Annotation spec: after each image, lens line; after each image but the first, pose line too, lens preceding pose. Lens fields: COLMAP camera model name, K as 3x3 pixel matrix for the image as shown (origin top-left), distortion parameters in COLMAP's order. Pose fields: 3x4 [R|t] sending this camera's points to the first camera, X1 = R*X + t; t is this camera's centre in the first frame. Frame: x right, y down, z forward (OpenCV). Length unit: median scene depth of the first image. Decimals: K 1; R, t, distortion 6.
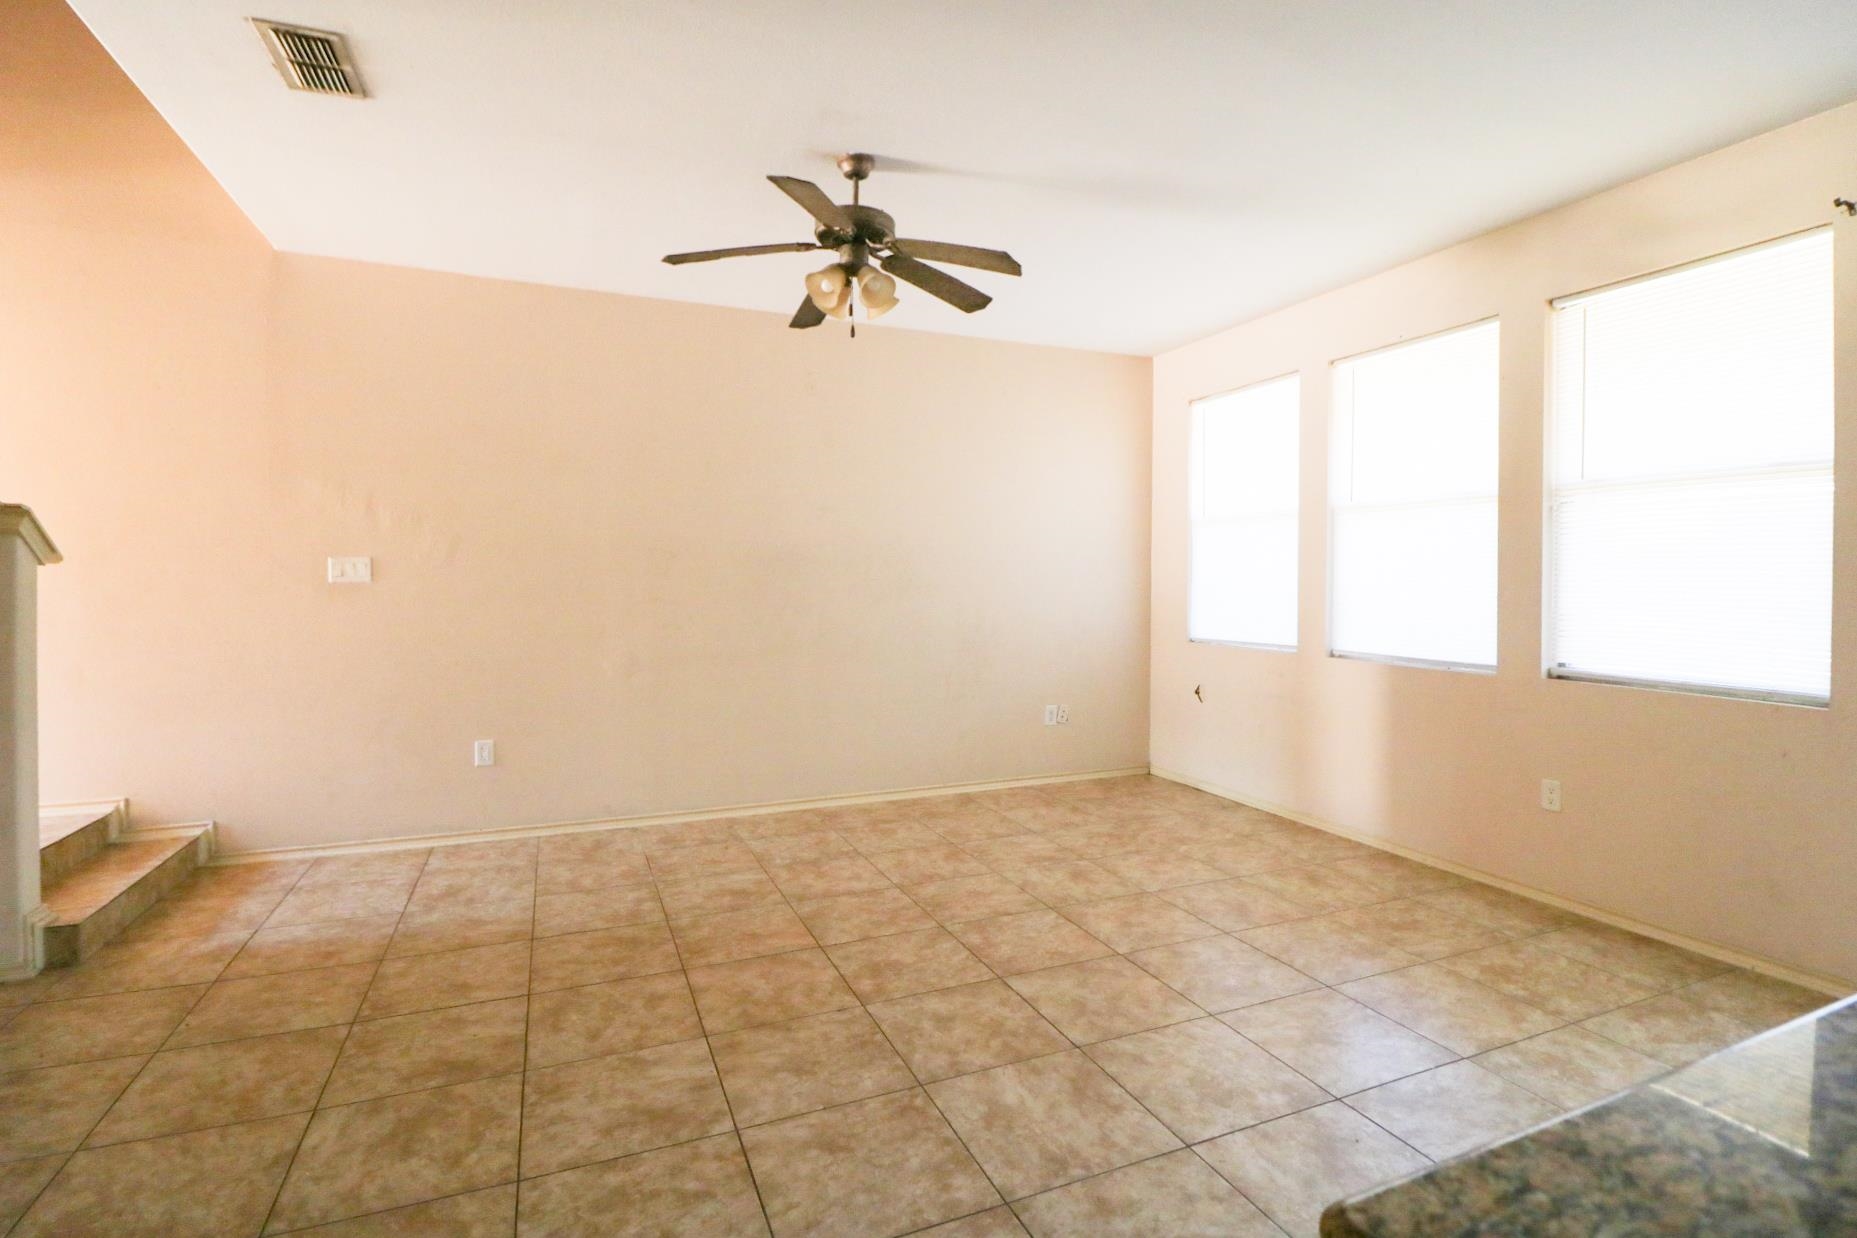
lens RADIAL K [[873.8, 0, 934.0], [0, 873.8, 612.3], [0, 0, 1]] dist [-0.008836, -0.006720]
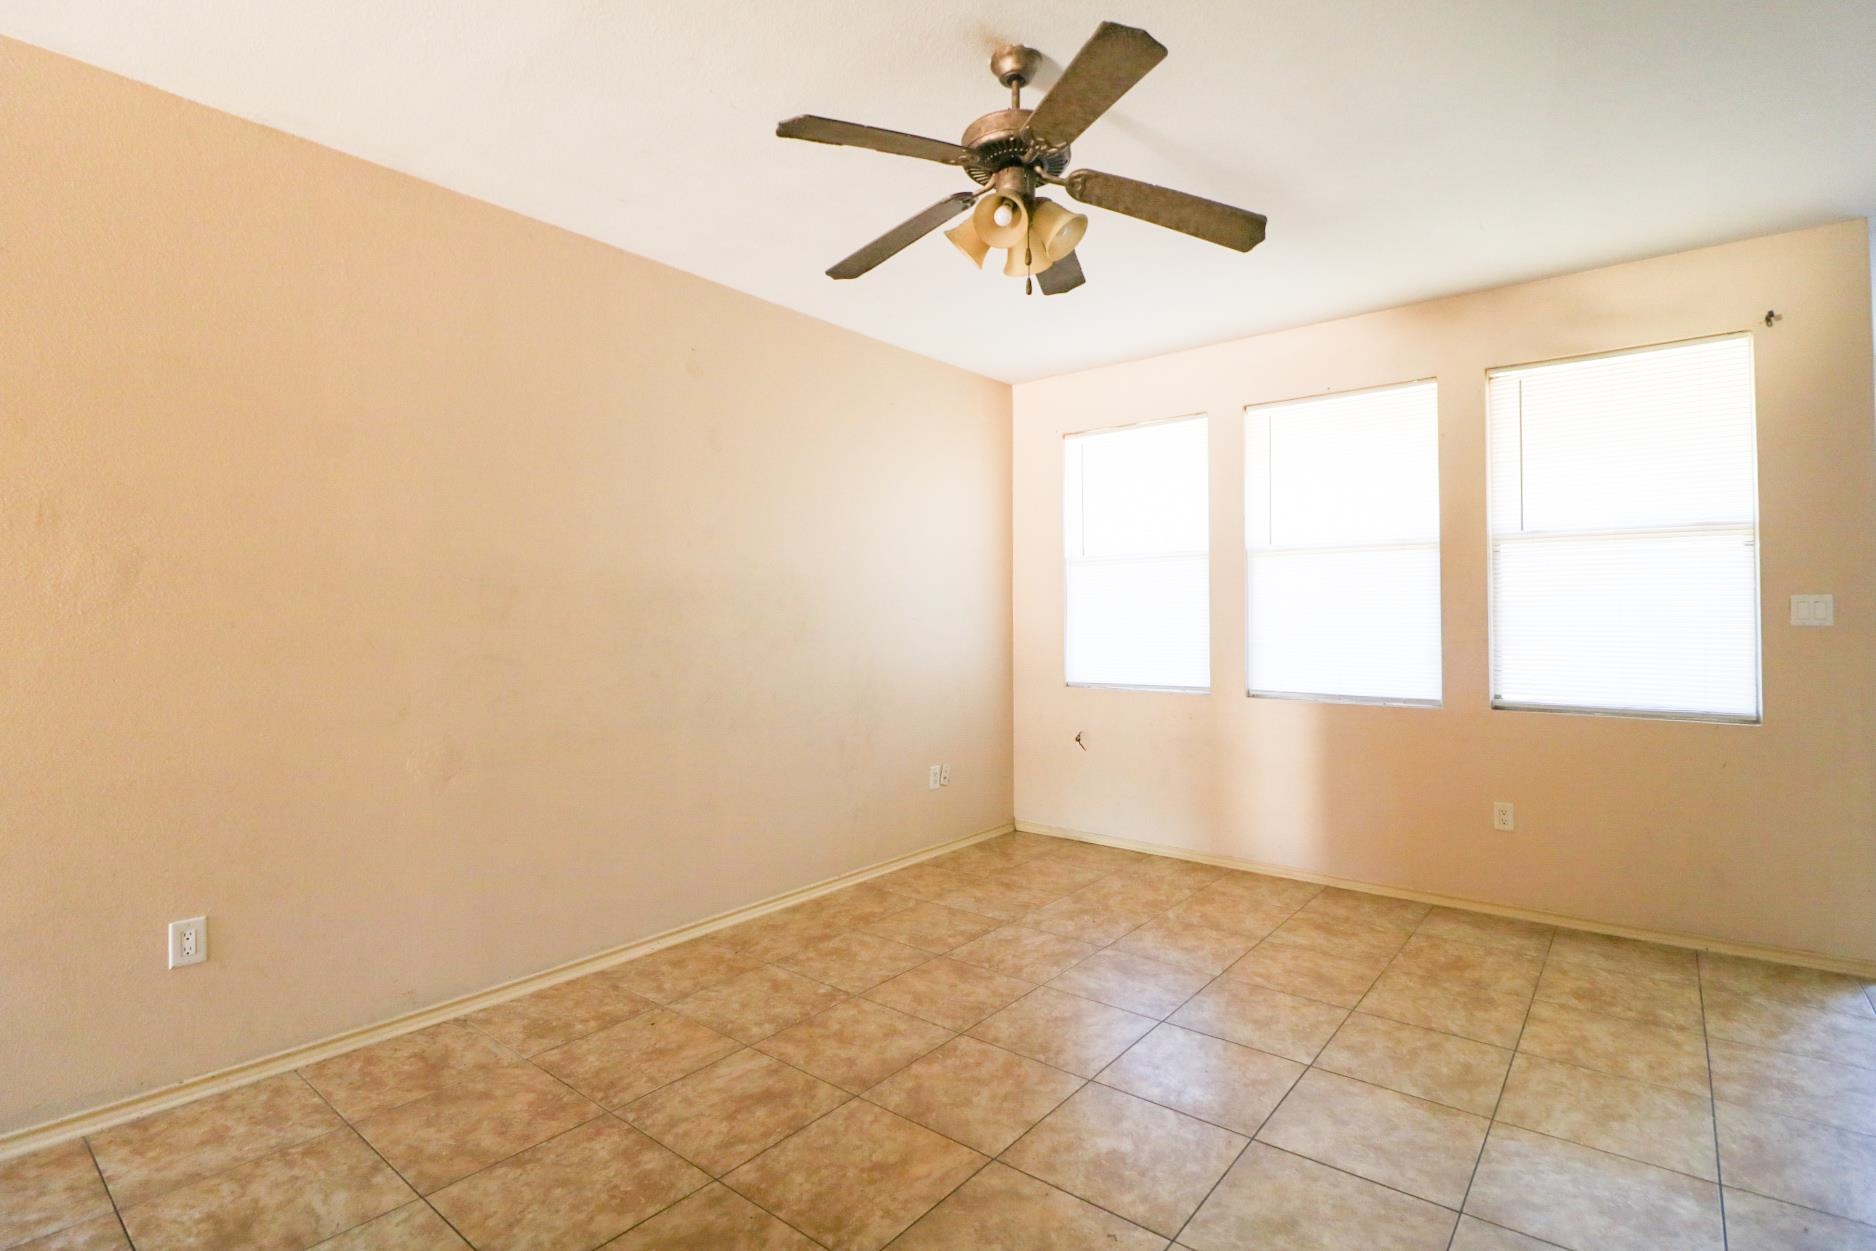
lens RADIAL K [[882.8, 0, 940.1], [0, 882.8, 613.8], [0, 0, 1]] dist [-0.008836, -0.006720]
pose [[0.883089, -0.002952, 0.469196, -0.400860], [0.022360, 0.999109, -0.035798, -0.019571], [-0.468673, 0.042104, 0.882368, 0.314617]]
